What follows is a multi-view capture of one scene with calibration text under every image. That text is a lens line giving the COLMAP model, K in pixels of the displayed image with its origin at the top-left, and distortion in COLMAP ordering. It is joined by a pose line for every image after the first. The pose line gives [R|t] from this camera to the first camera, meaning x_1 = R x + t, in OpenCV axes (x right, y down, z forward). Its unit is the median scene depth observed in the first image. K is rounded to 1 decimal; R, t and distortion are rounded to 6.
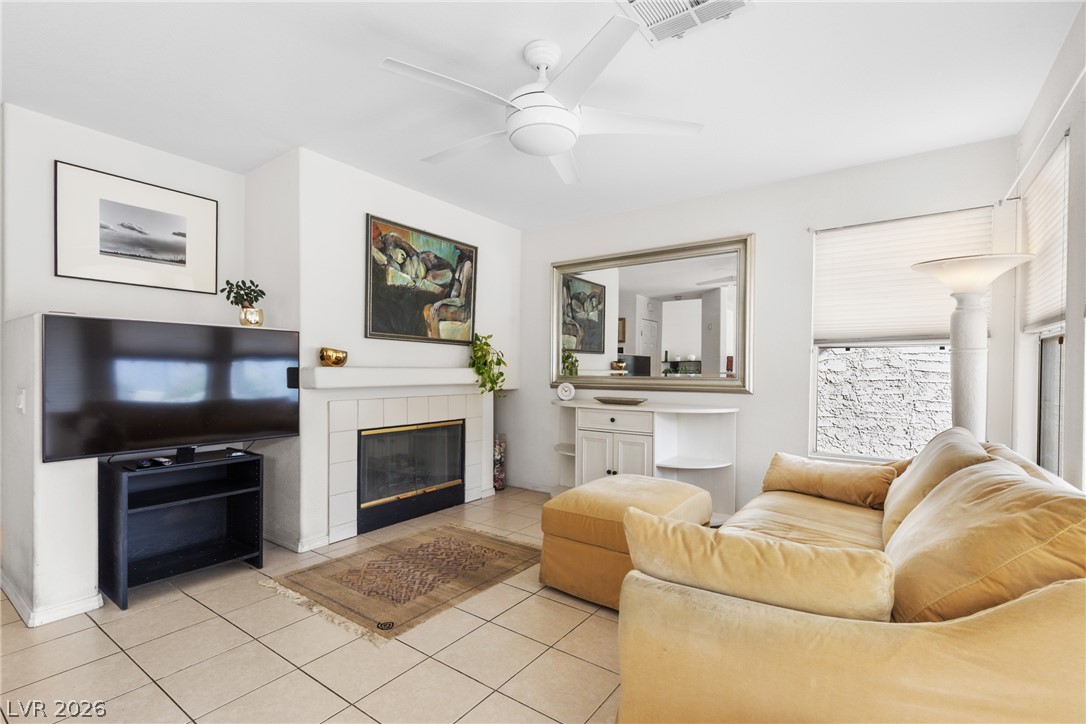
lens RADIAL K [[488.4, 0, 539.8], [0, 488.4, 376.2], [0, 0, 1]] dist [0.002187, -0.000050]
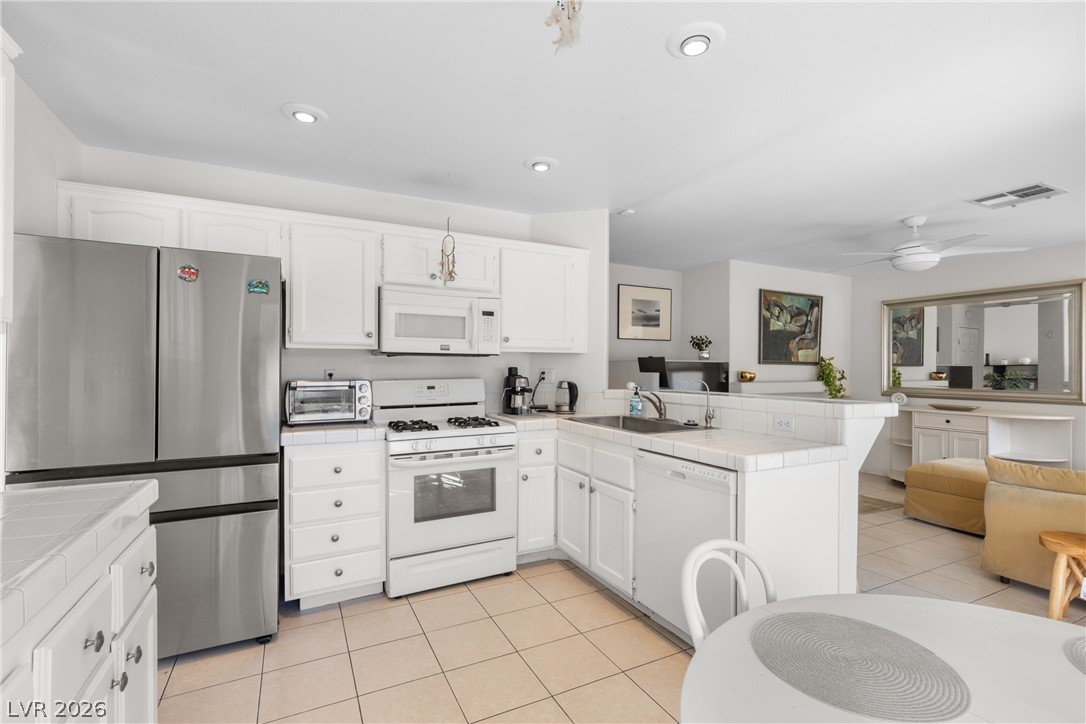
lens RADIAL K [[487.5, 0, 547.4], [0, 487.5, 366.9], [0, 0, 1]] dist [0.005067, -0.000107]
pose [[0.890680, -0.003478, -0.454618, -0.215094], [-0.004434, 0.999857, -0.016337, -0.034012], [0.454609, 0.016567, 0.890537, -0.697133]]
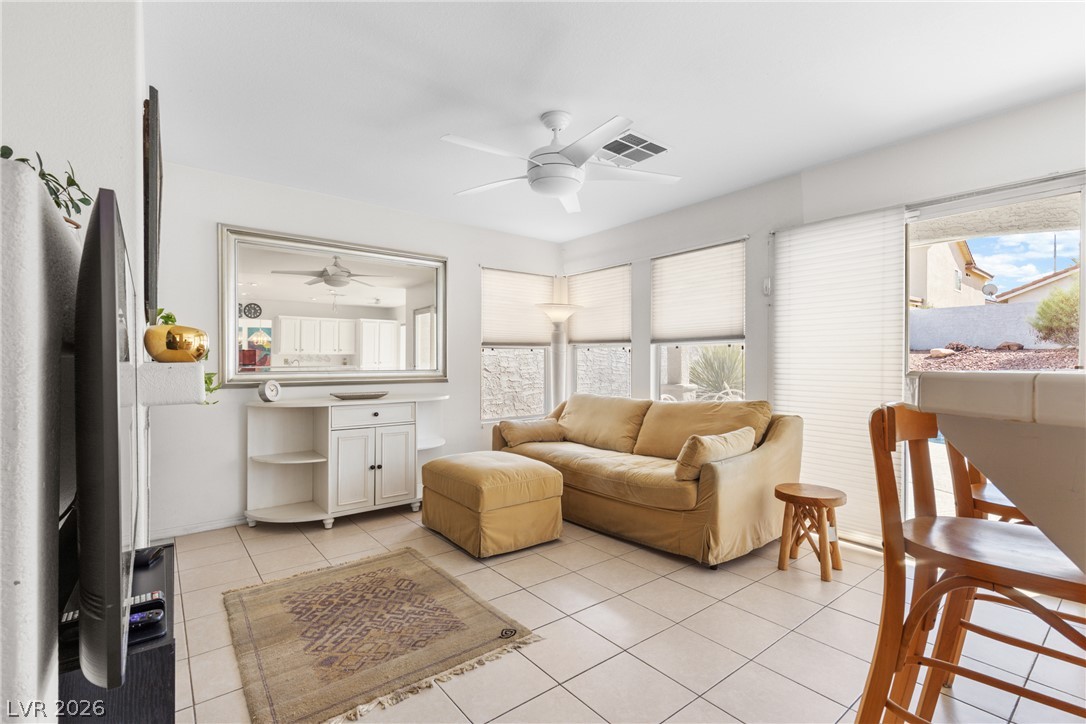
lens RADIAL K [[495.6, 0, 543.0], [0, 495.6, 362.0], [0, 0, 1]] dist [0.000670, -0.000046]
pose [[0.279209, -0.002490, 0.960227, -0.685036], [0.013720, 0.999905, -0.001397, -0.010897], [-0.960132, 0.013564, 0.279217, 0.364516]]
